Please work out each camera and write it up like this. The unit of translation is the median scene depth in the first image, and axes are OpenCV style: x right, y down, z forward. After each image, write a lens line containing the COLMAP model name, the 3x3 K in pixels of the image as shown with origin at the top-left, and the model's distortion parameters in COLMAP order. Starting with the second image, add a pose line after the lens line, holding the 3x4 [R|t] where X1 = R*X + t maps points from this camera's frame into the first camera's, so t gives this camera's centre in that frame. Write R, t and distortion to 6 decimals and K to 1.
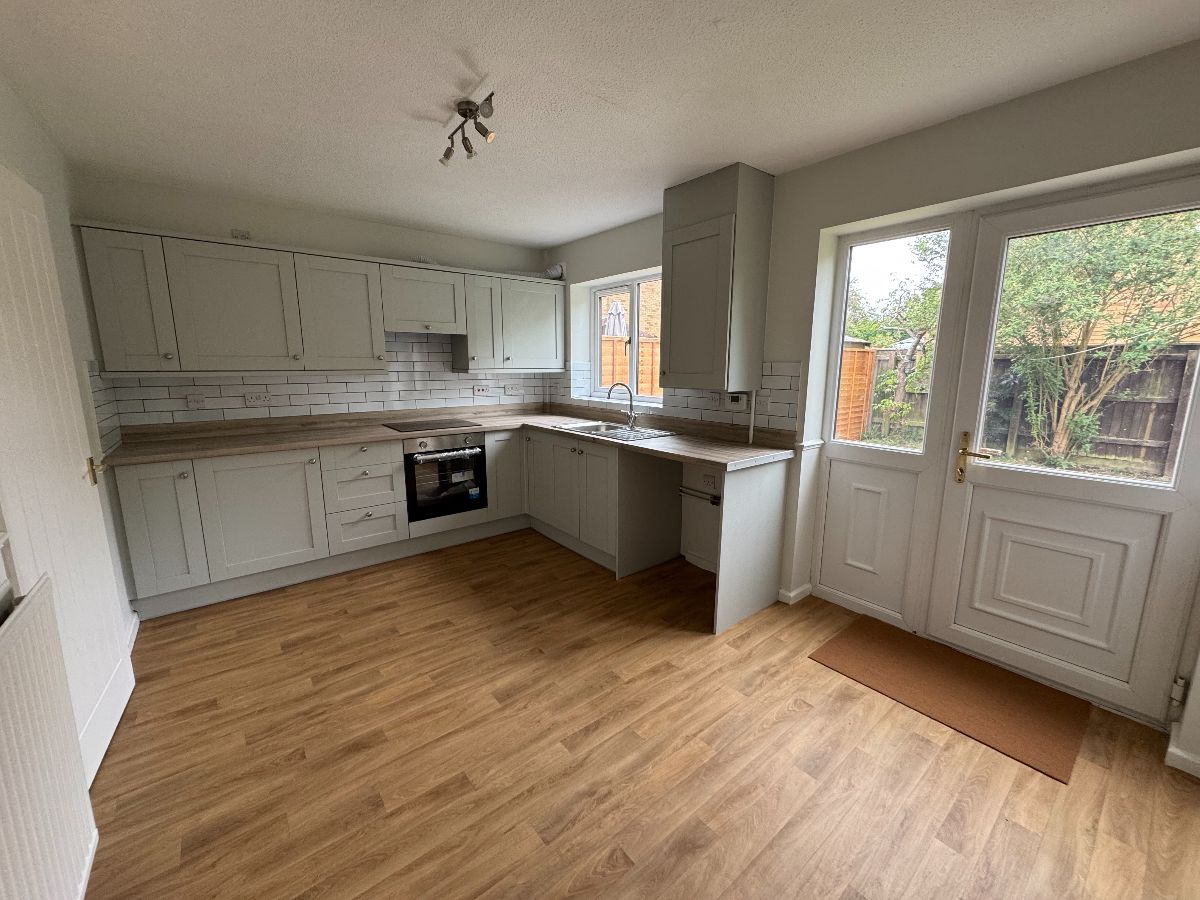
lens RADIAL K [[483.4, 0, 599.5], [0, 483.4, 451.6], [0, 0, 1]] dist [-0.004805, 0.001522]
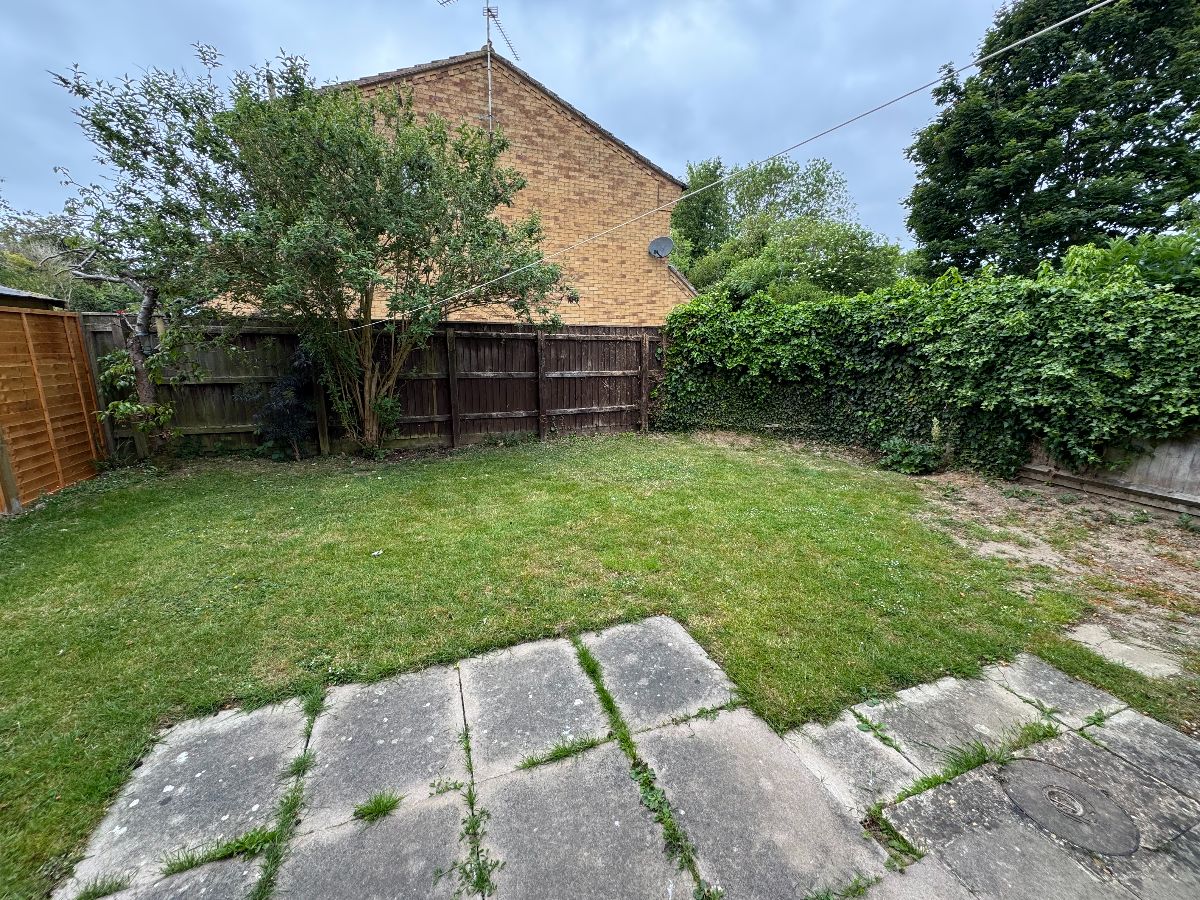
lens RADIAL K [[483.4, 0, 596.3], [0, 483.4, 448.1], [0, 0, 1]] dist [-0.004805, 0.001522]
pose [[0.334014, -0.196345, 0.921891, 0.709829], [0.165193, 0.975119, 0.147830, -0.127824], [-0.927979, 0.102913, 0.358139, 0.794072]]
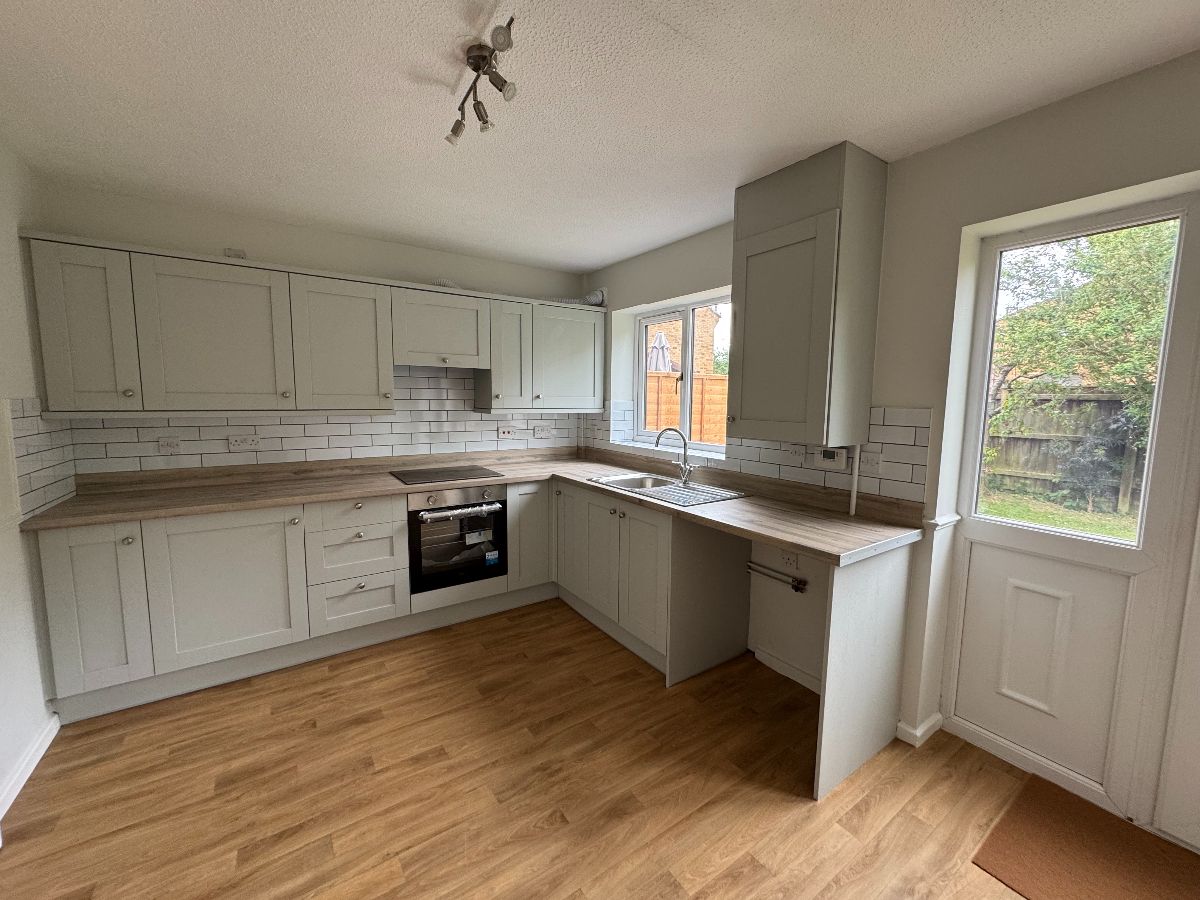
lens RADIAL K [[483.4, 0, 598.6], [0, 483.4, 452.3], [0, 0, 1]] dist [-0.004805, 0.001522]
pose [[0.997099, 0.016990, -0.074198, -0.023497], [-0.022017, 0.997478, -0.067471, -0.054468], [0.072864, 0.068909, 0.994958, 0.226134]]
